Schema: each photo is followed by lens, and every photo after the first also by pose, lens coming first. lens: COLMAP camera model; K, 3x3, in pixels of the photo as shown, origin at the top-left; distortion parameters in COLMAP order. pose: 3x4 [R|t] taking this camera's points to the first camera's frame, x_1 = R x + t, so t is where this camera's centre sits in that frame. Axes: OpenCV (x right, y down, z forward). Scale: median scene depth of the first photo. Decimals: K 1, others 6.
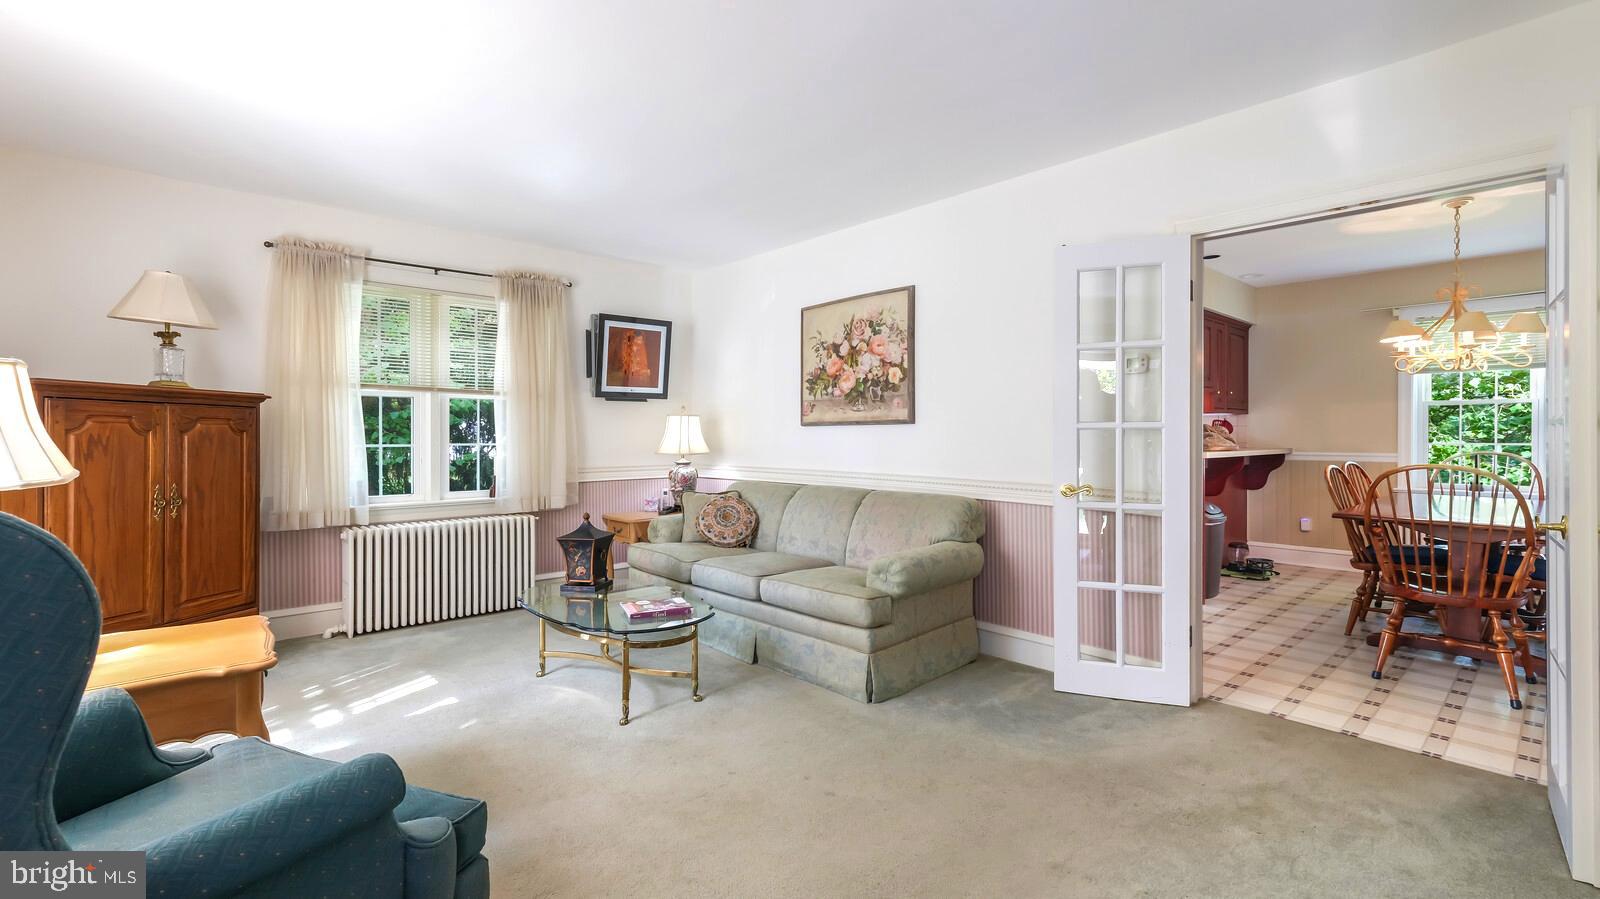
lens RADIAL K [[697.6, 0, 800.0], [0, 697.6, 449.5], [0, 0, 1]] dist [0.000931, 0.000126]
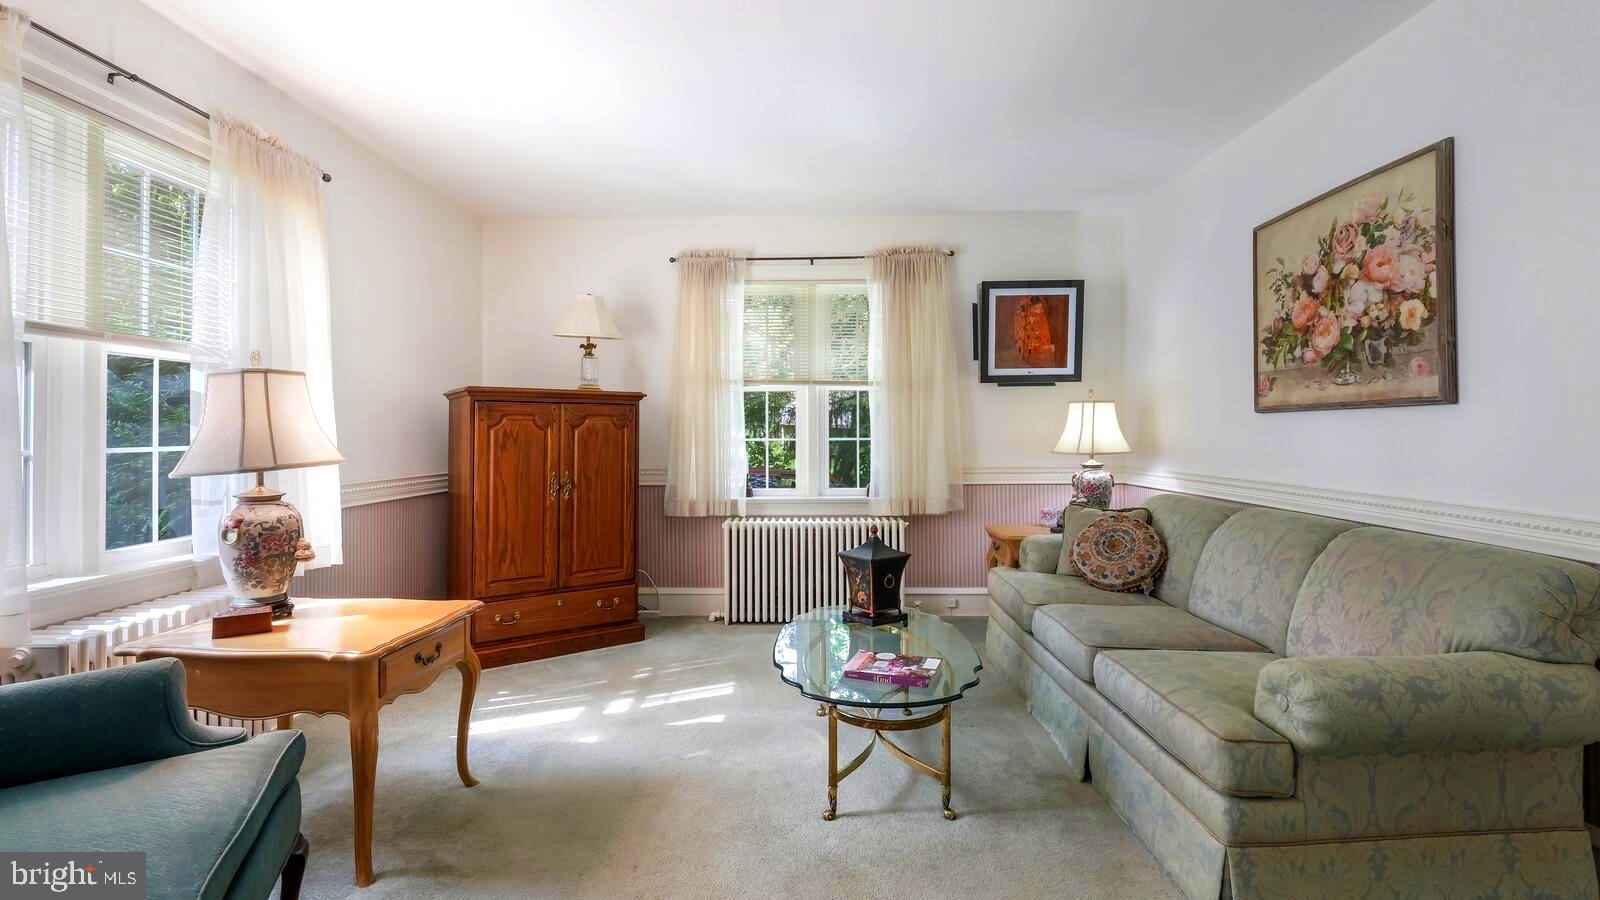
lens RADIAL K [[720.9, 0, 808.4], [0, 720.9, 427.7], [0, 0, 1]] dist [-0.011860, -0.000588]
pose [[0.729760, -0.005021, -0.683685, 0.169636], [-0.010544, 0.999771, -0.018597, -0.004263], [0.683622, 0.020780, 0.729540, 0.279421]]
